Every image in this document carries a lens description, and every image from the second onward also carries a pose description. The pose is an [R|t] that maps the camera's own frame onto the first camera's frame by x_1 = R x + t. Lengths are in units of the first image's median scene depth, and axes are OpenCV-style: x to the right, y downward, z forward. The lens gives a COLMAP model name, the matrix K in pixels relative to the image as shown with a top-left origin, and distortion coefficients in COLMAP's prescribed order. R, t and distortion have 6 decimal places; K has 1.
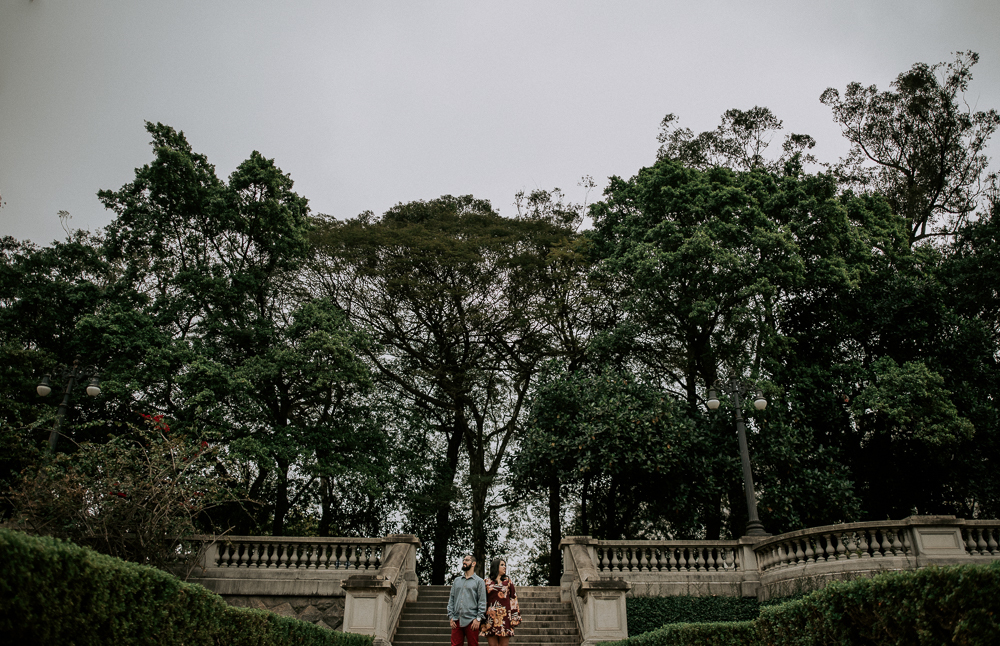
lens RADIAL K [[736.3, 0, 517.3], [0, 736.3, 314.7], [0, 0, 1]] dist [-0.053851, 0.006021]
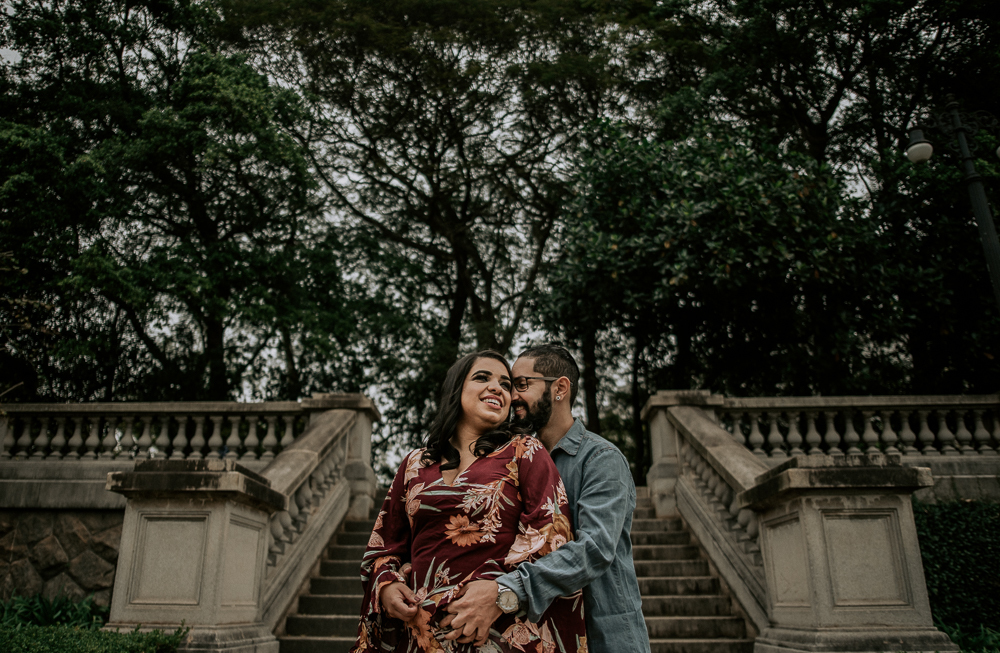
lens RADIAL K [[751.9, 0, 471.1], [0, 751.9, 329.1], [0, 0, 1]] dist [-0.070652, 0.036699]
pose [[0.996831, -0.024564, -0.075656, -0.018305], [0.035050, 0.989451, 0.140565, 0.142573], [0.071405, -0.142772, 0.987177, 0.379580]]
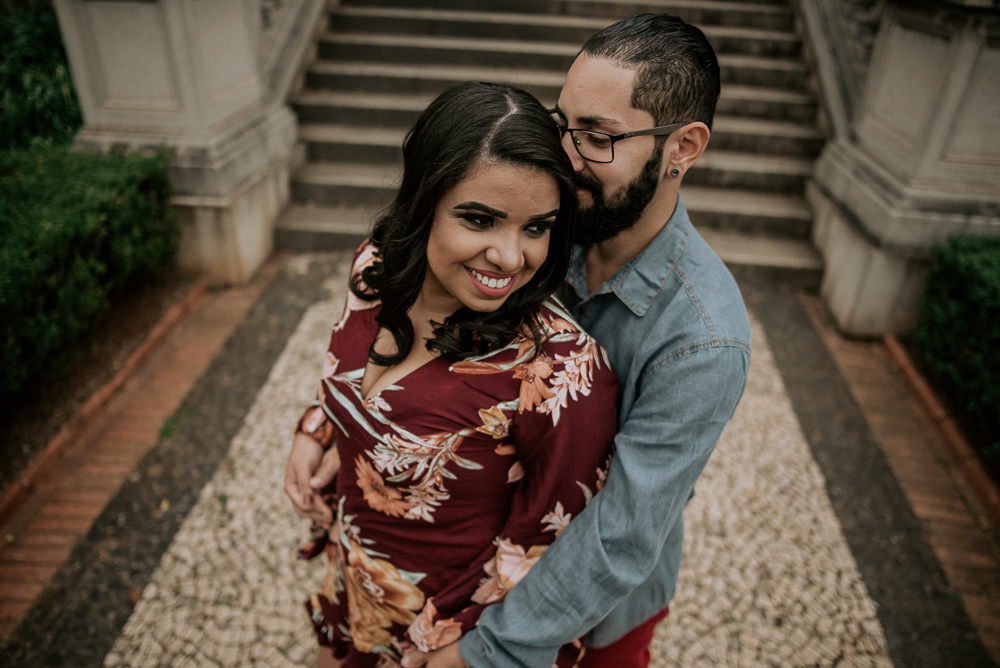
lens RADIAL K [[688.8, 0, 495.7], [0, 688.8, 367.6], [0, 0, 1]] dist [-0.087365, 0.032699]
pose [[0.991974, 0.093119, -0.085533, -0.018741], [0.030671, 0.479053, 0.877250, 0.138128], [0.122664, -0.872833, 0.472352, 0.448439]]
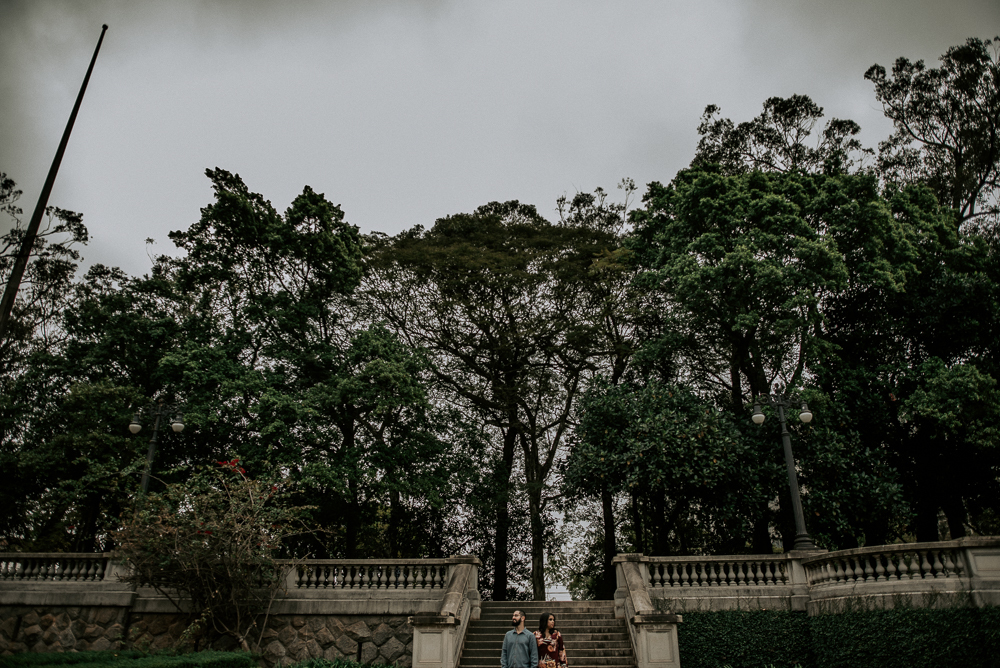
lens RADIAL K [[699.2, 0, 497.8], [0, 699.2, 335.9], [0, 0, 1]] dist [-0.070214, 0.039539]
pose [[0.994128, -0.045082, -0.098375, 0.005463], [0.051200, 0.996850, 0.060569, -0.061724], [0.095334, -0.065250, 0.993304, 0.012846]]
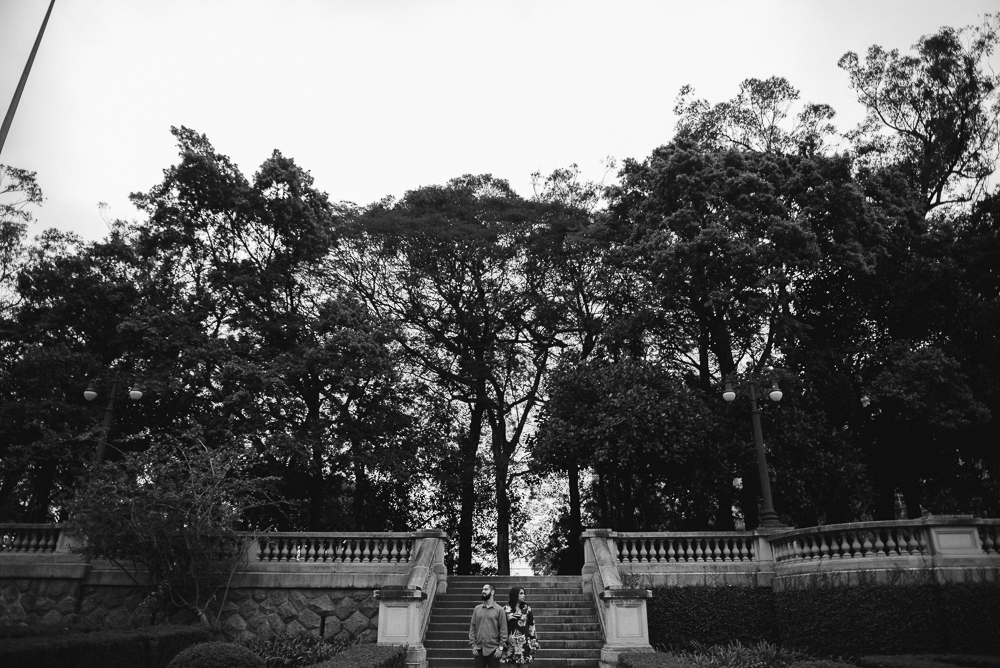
lens RADIAL K [[699.3, 0, 499.2], [0, 699.3, 333.4], [0, 0, 1]] dist [-0.071408, 0.043216]
pose [[0.998498, -0.020503, -0.050812, -0.001551], [0.025047, 0.995585, 0.090463, -0.053651], [0.048733, -0.091600, 0.994603, 0.027482]]
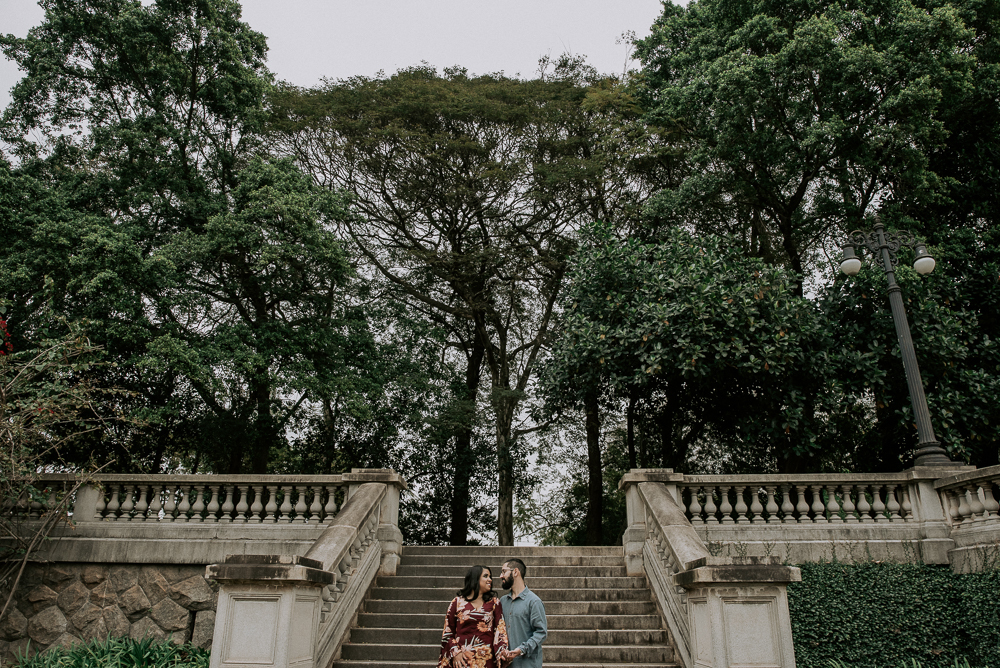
lens RADIAL K [[699.2, 0, 497.8], [0, 699.2, 335.9], [0, 0, 1]] dist [-0.070214, 0.039539]
pose [[0.997552, -0.020980, -0.066710, -0.004741], [0.028509, 0.993073, 0.113986, 0.091740], [0.063856, -0.115609, 0.991240, 0.324656]]
